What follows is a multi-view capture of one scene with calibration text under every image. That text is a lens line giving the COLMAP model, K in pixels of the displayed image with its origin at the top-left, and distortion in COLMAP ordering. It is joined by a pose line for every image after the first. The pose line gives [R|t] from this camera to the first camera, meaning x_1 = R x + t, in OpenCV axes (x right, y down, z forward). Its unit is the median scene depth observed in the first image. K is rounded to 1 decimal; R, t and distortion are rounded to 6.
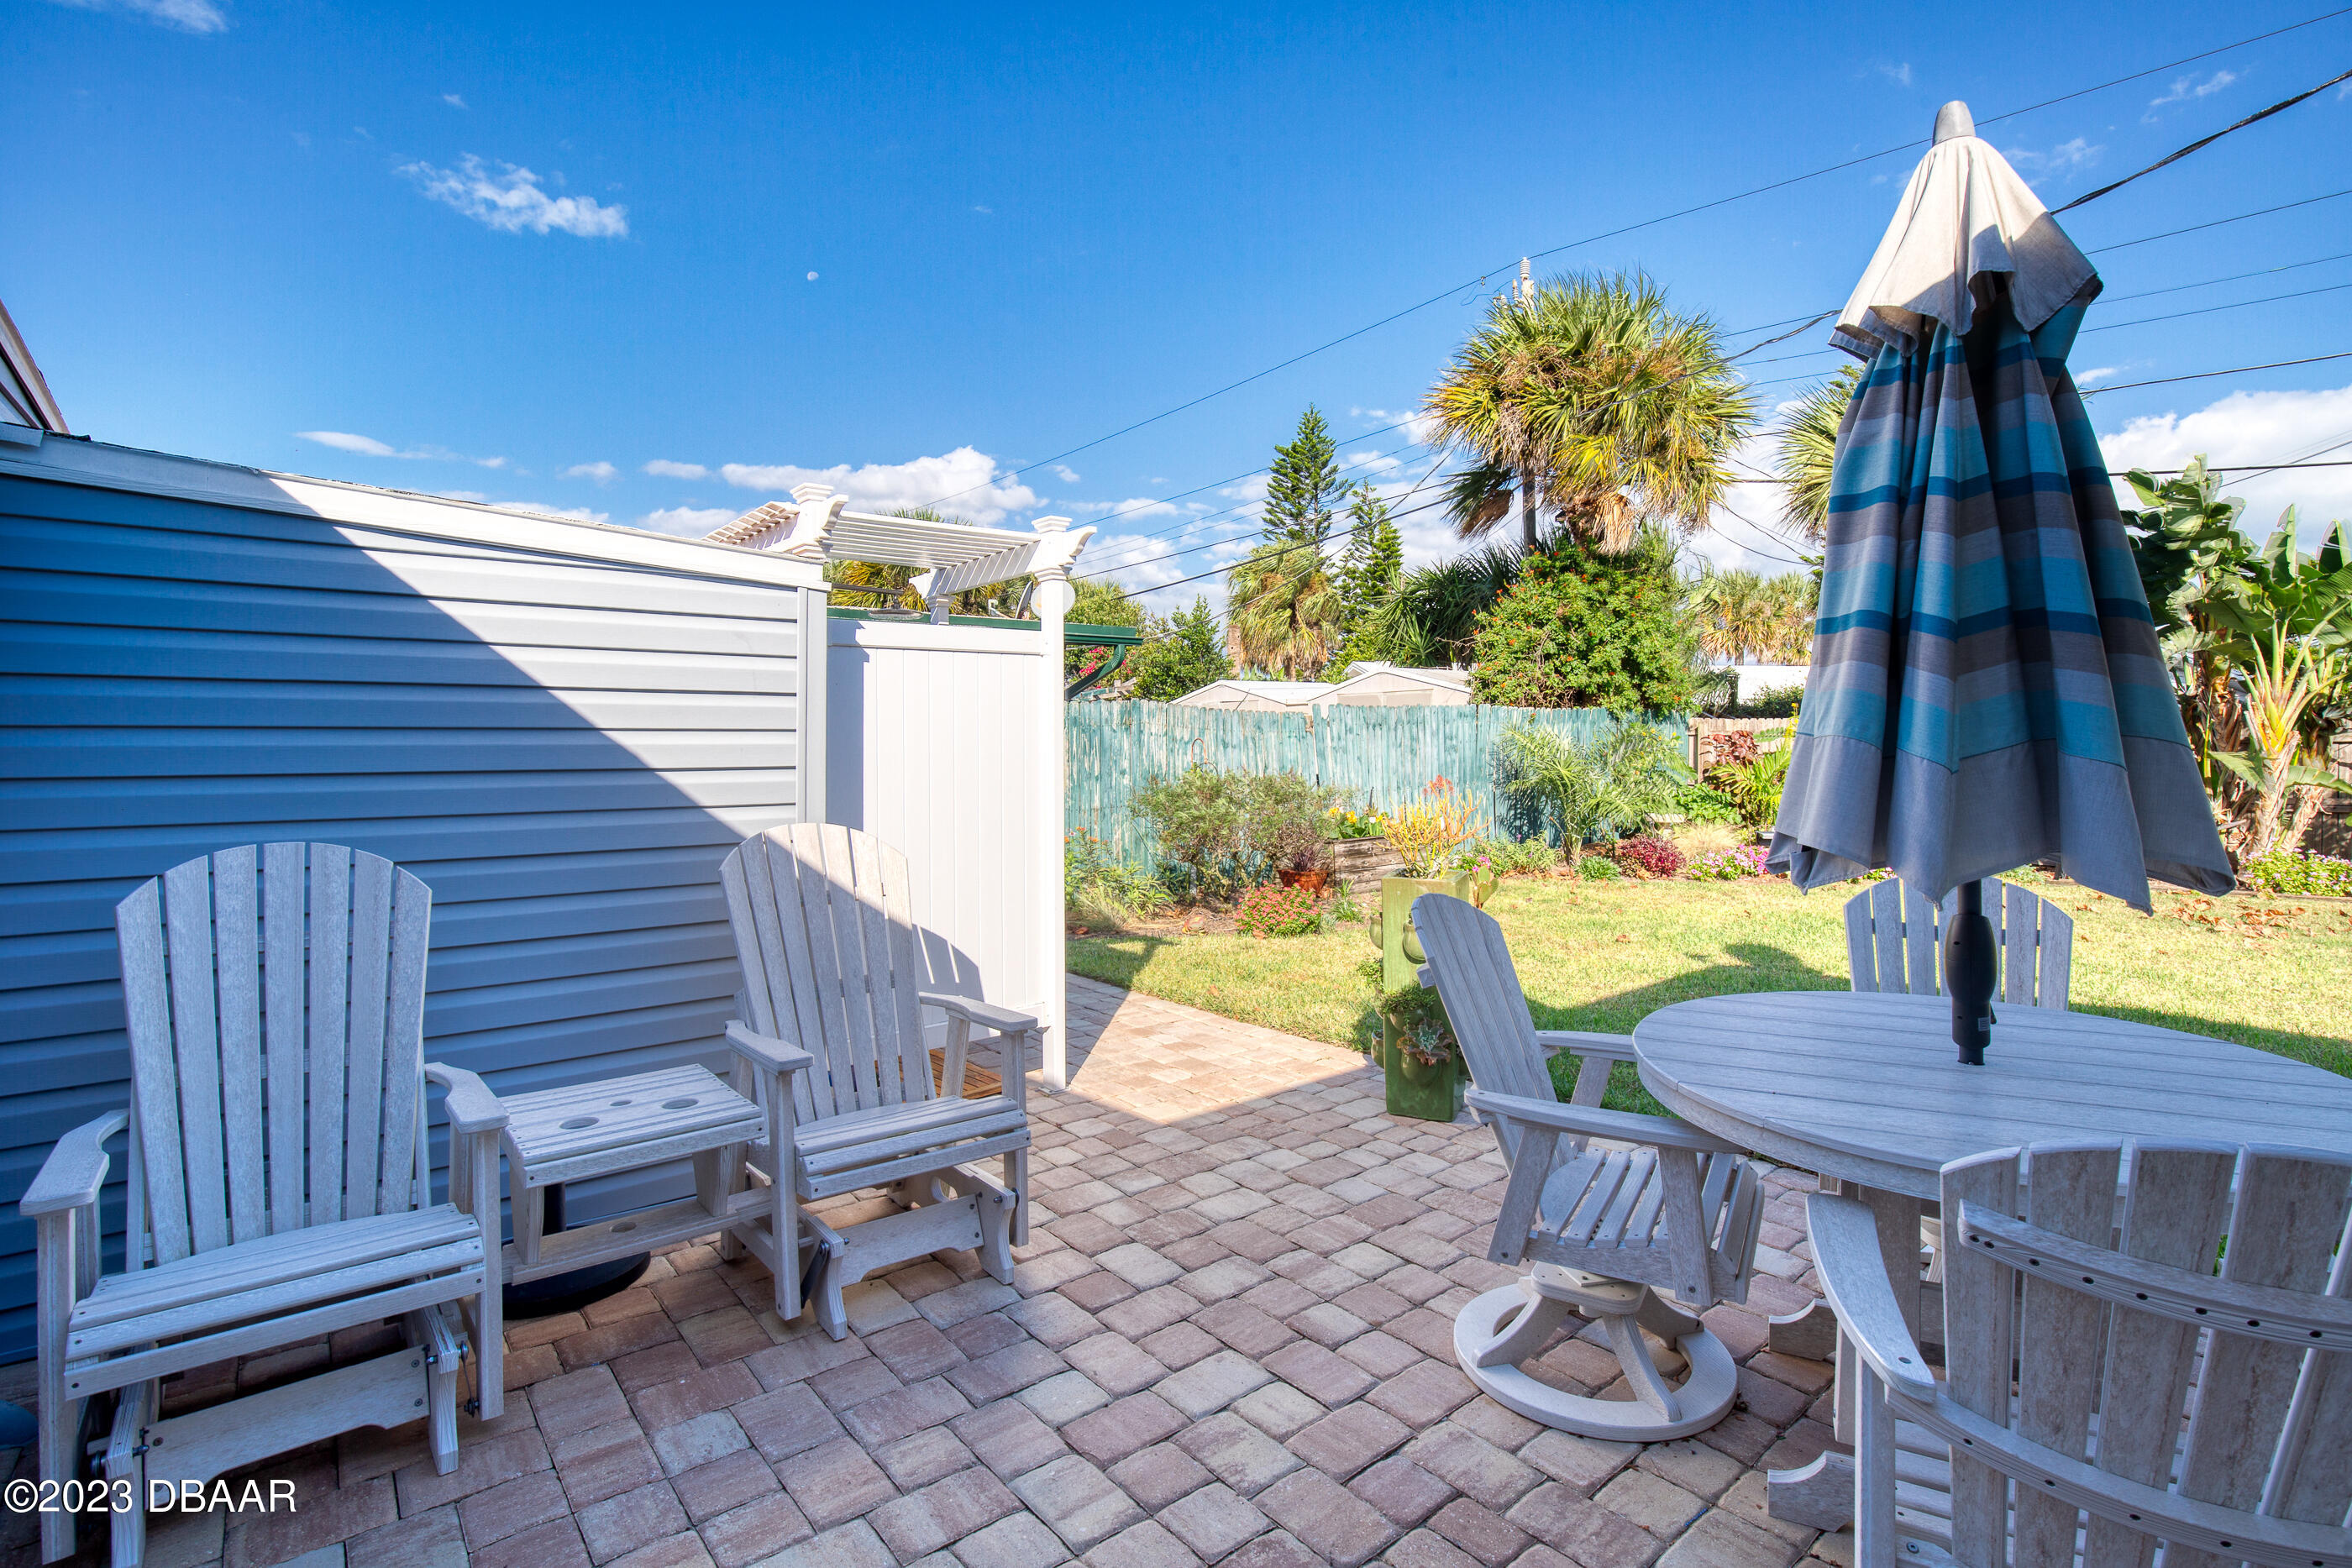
lens RADIAL K [[1116.4, 0, 1247.2], [0, 1116.4, 762.4], [0, 0, 1]] dist [-0.008385, -0.000139]
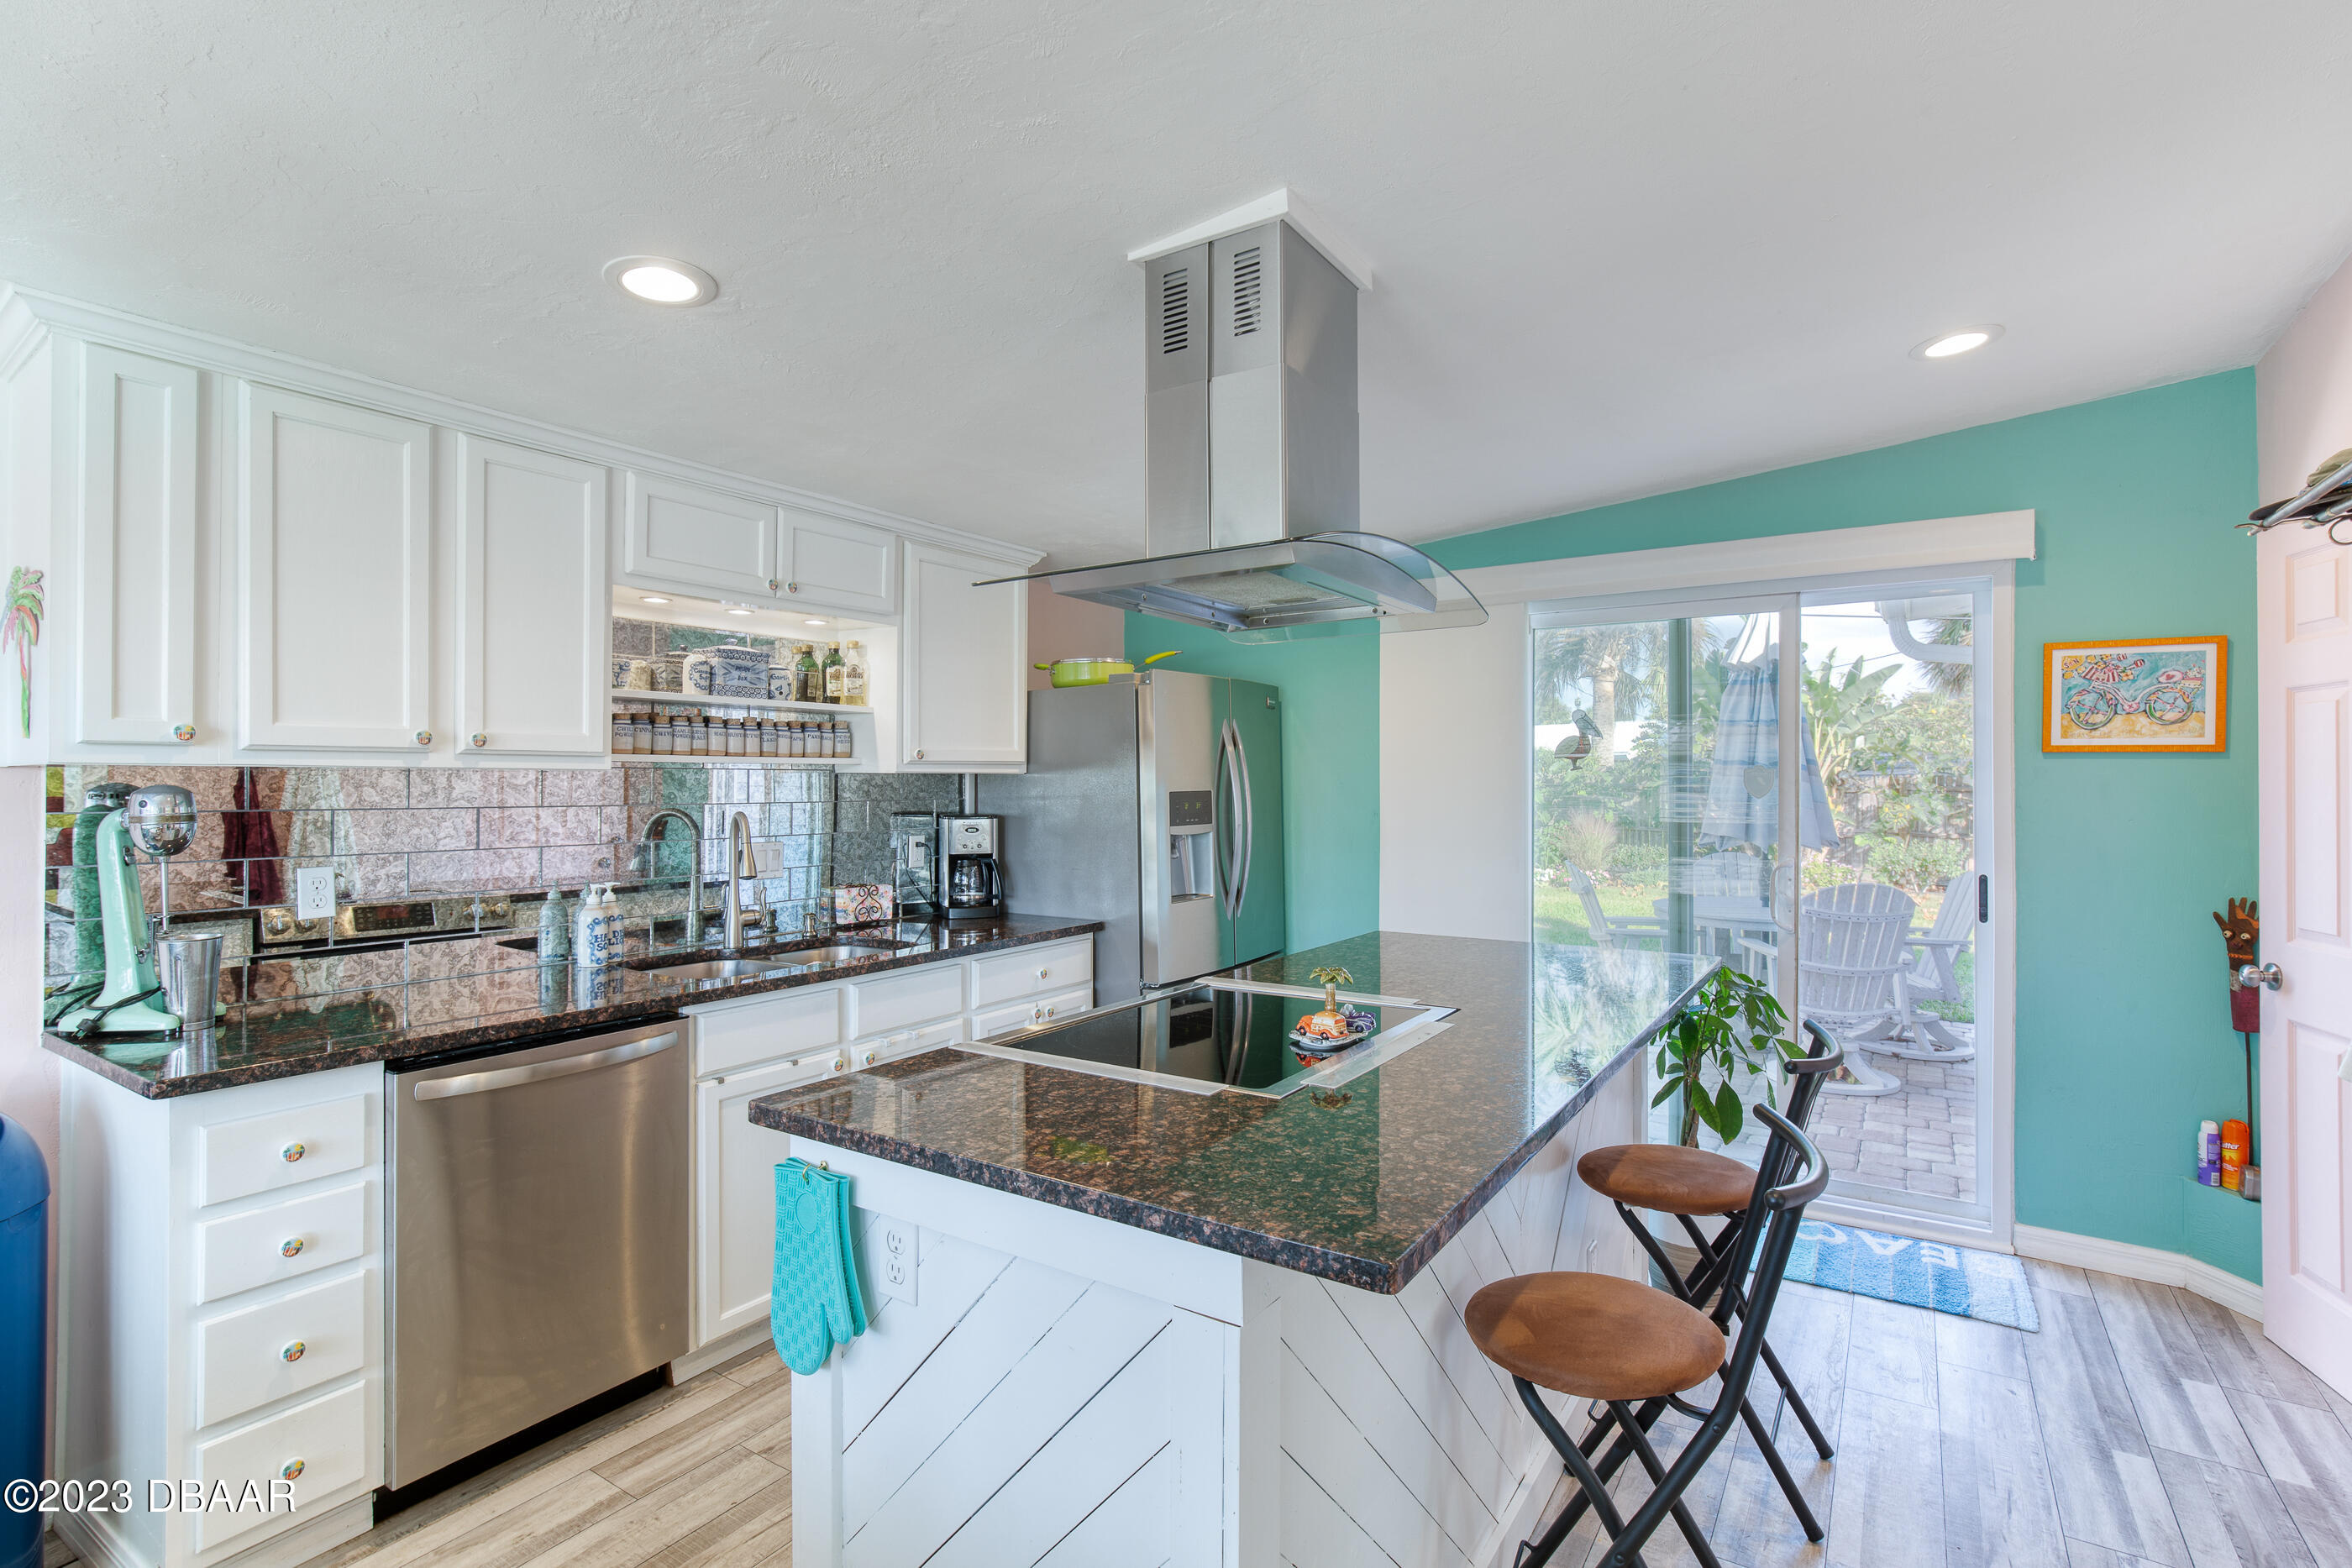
lens RADIAL K [[1109.4, 0, 1166.0], [0, 1109.4, 784.9], [0, 0, 1]] dist [-0.003555, -0.000326]
pose [[0.968026, 0.006790, 0.250758, -1.811741], [-0.002544, 0.999848, -0.017255, -0.004541], [-0.250837, 0.016065, 0.967896, -1.630239]]
